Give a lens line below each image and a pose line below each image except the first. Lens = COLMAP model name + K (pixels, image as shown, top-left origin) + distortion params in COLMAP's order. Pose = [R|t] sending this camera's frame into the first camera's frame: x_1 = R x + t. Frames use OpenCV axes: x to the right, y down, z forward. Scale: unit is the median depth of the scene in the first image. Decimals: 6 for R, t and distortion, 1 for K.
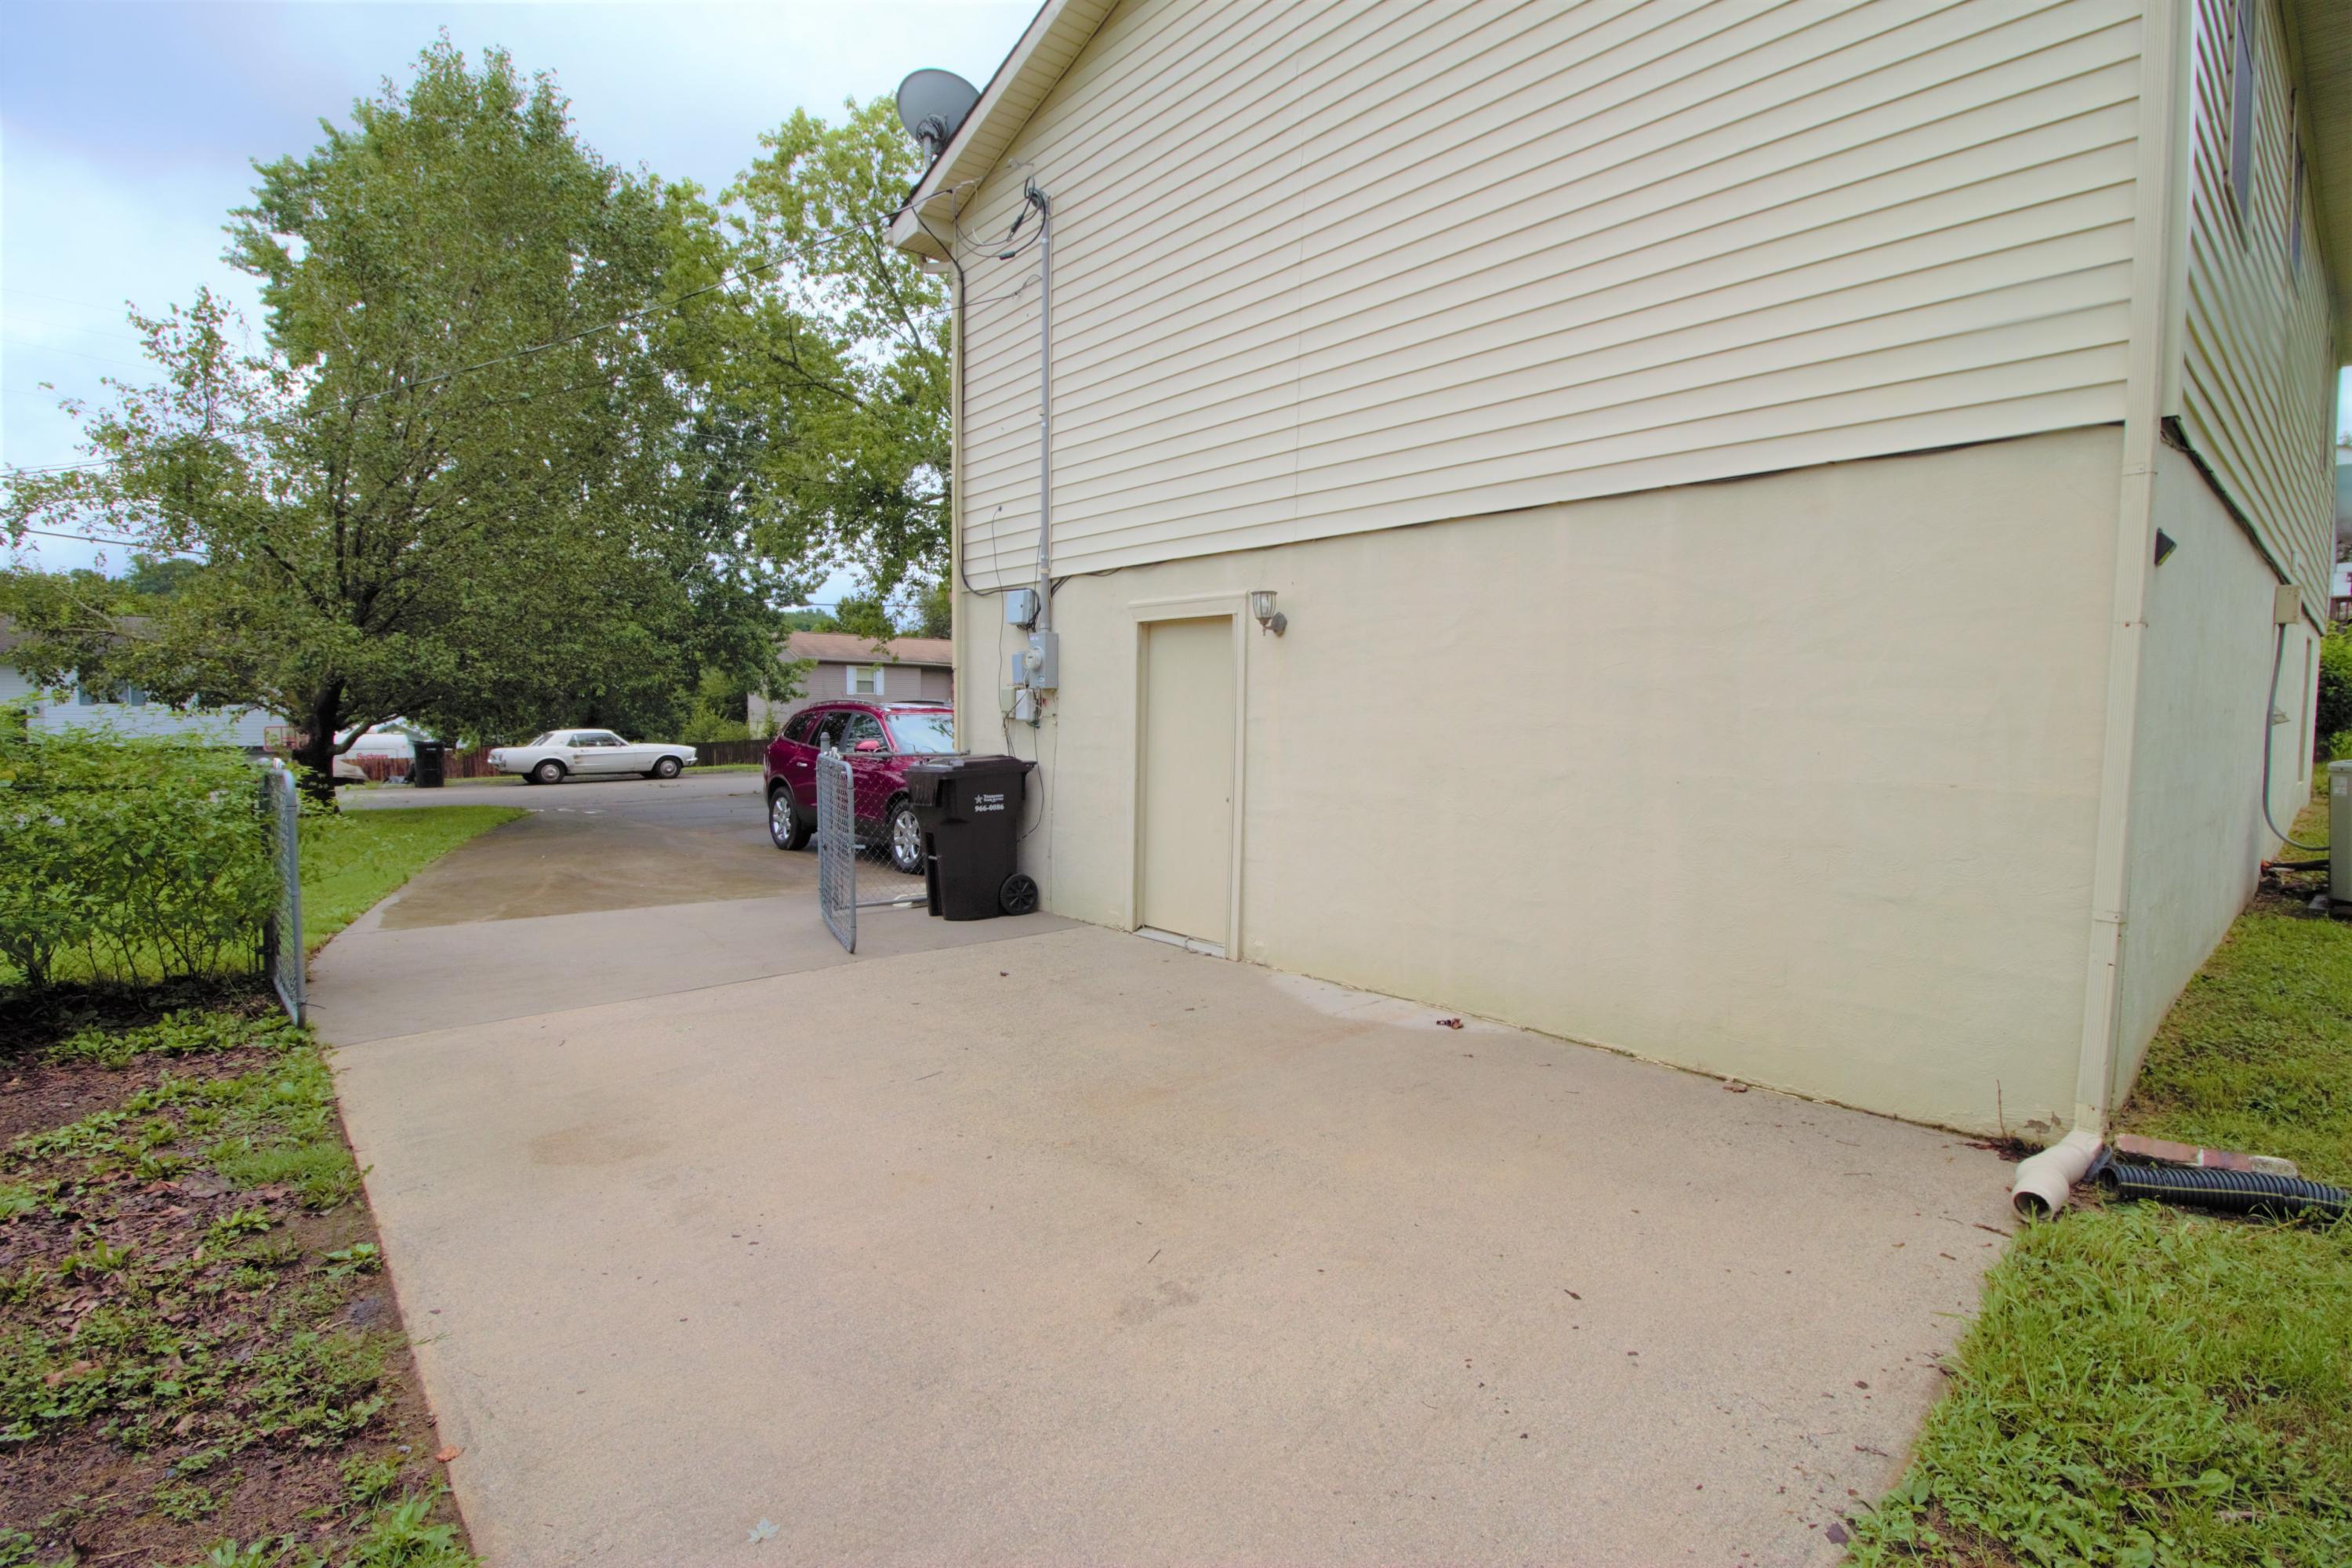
lens RADIAL K [[1087.4, 0, 1179.7], [0, 1087.4, 784.2], [0, 0, 1]] dist [-0.028046, -0.002096]
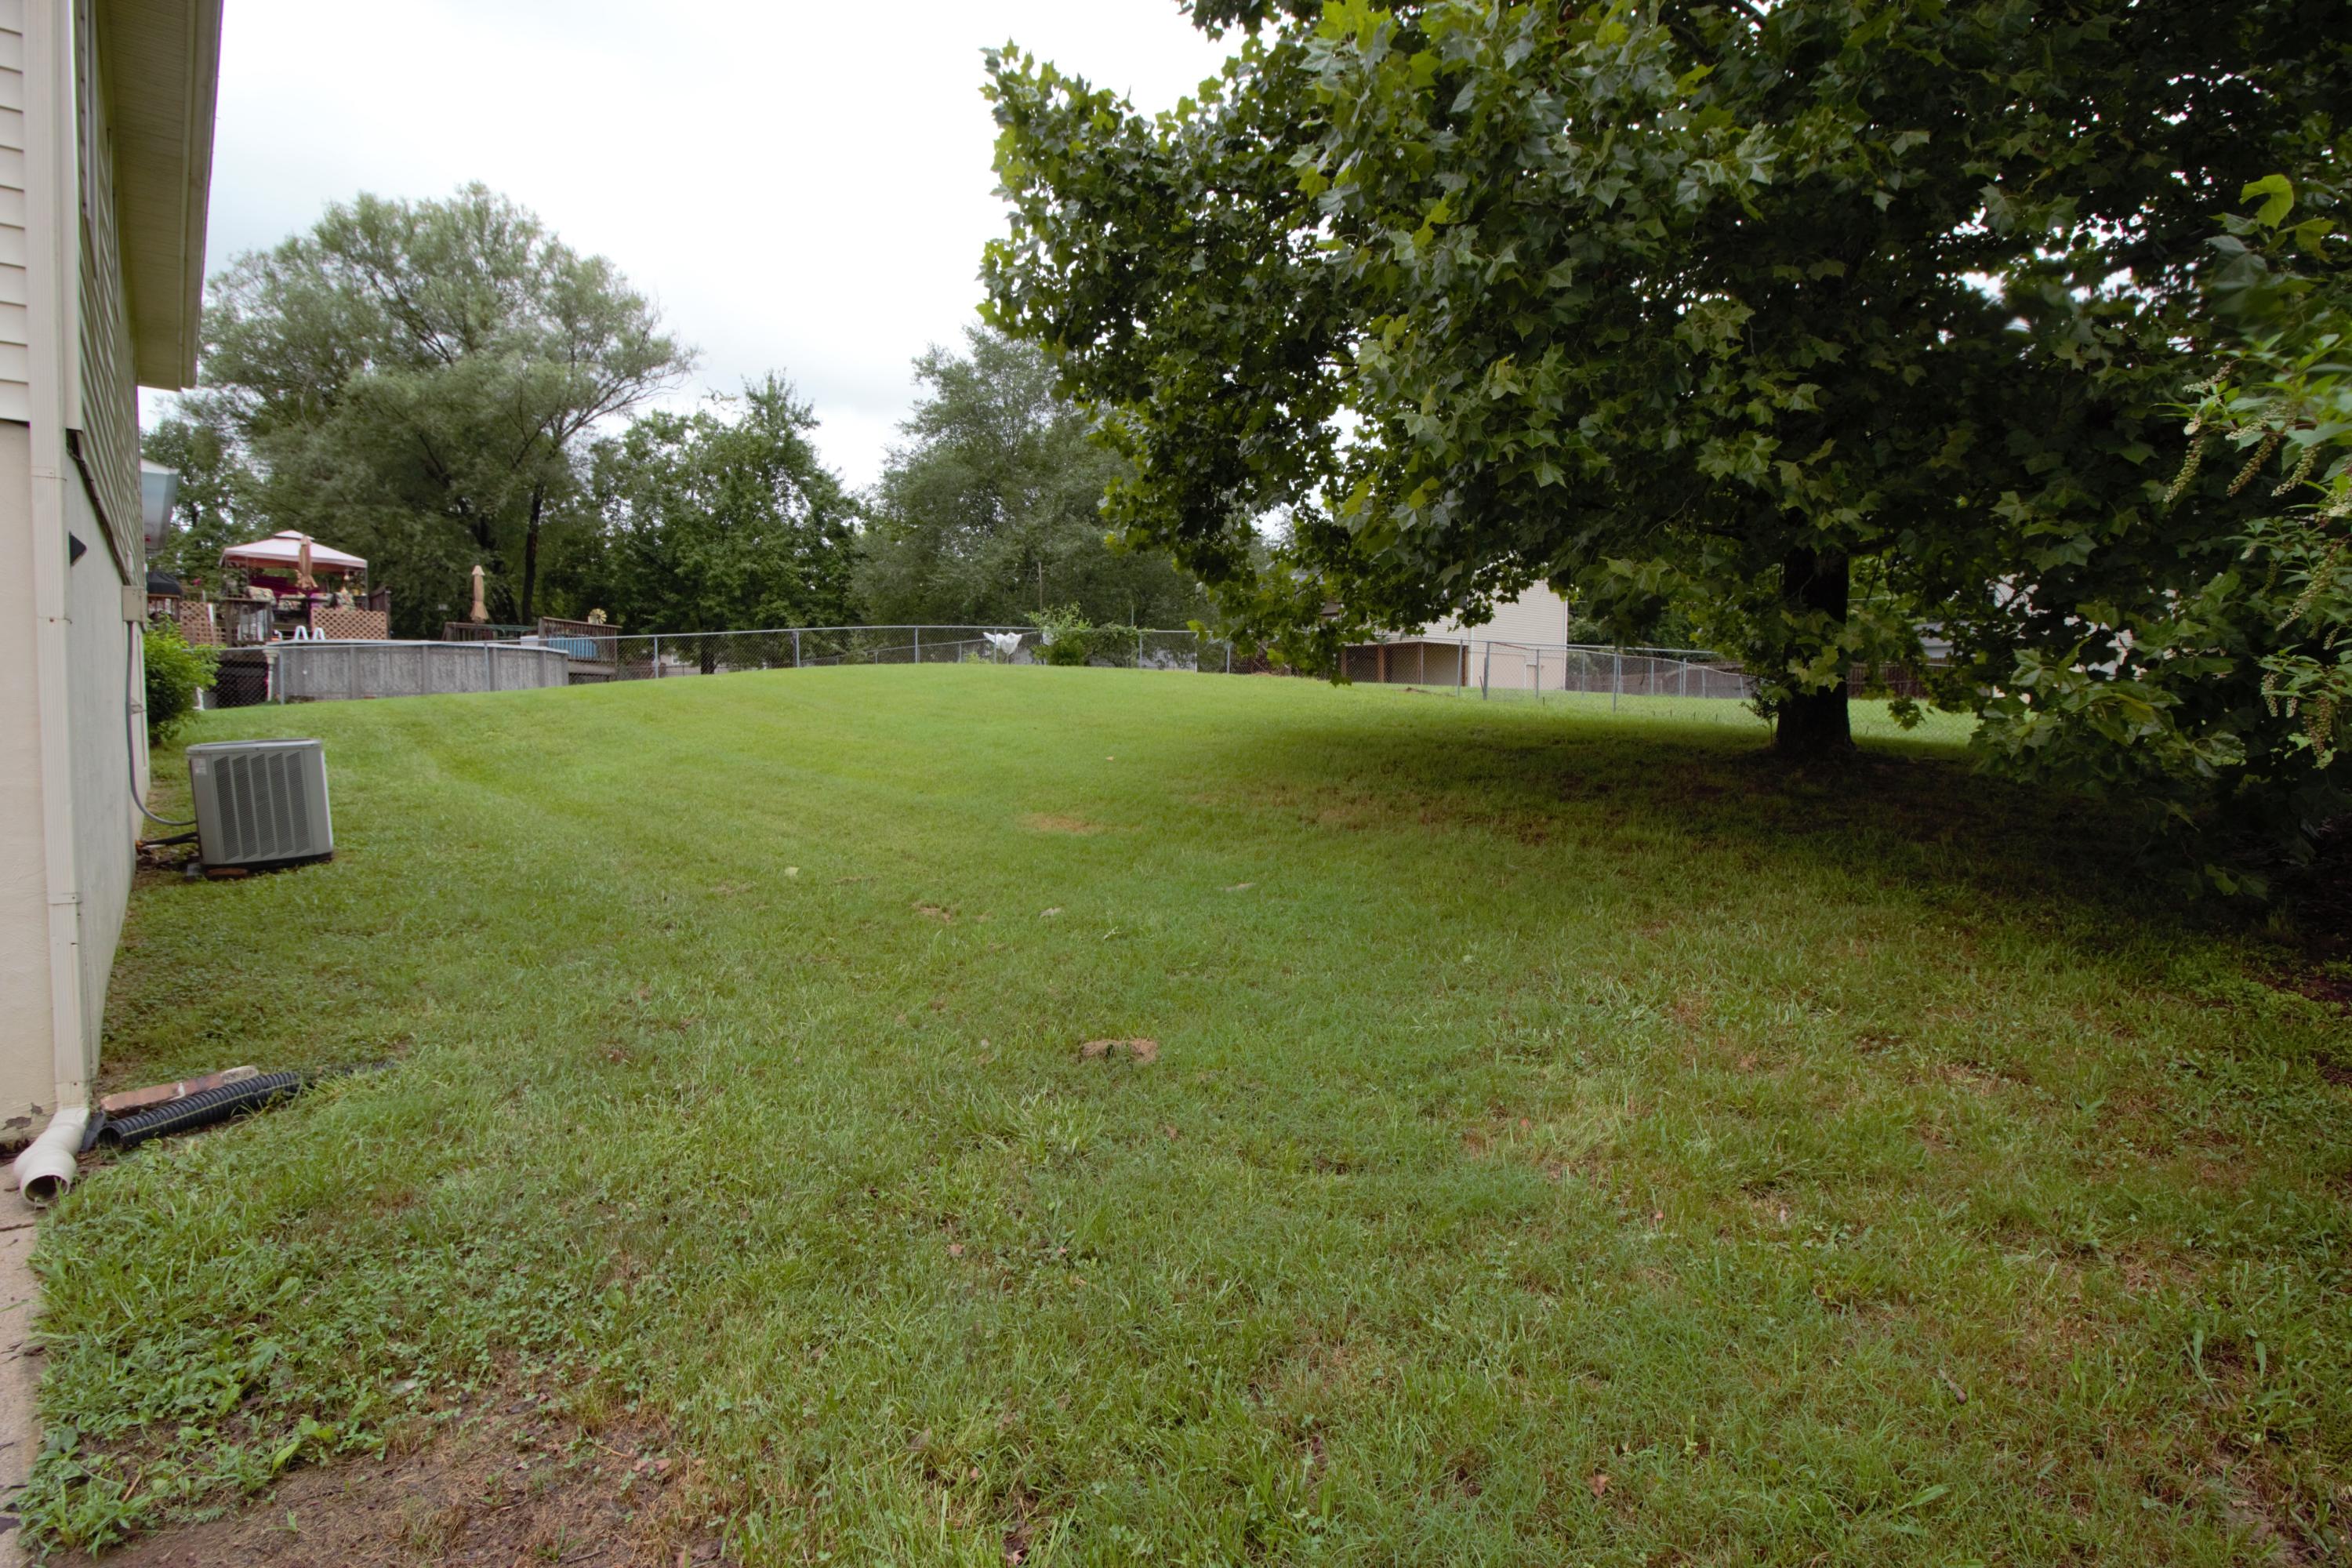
lens RADIAL K [[1087.4, 0, 1175.1], [0, 1087.4, 780.8], [0, 0, 1]] dist [-0.028046, -0.002096]
pose [[-0.035437, -0.065945, 0.997194, -0.197637], [0.059616, 0.995904, 0.067978, 0.004260], [-0.997592, 0.061858, -0.031361, -0.069593]]
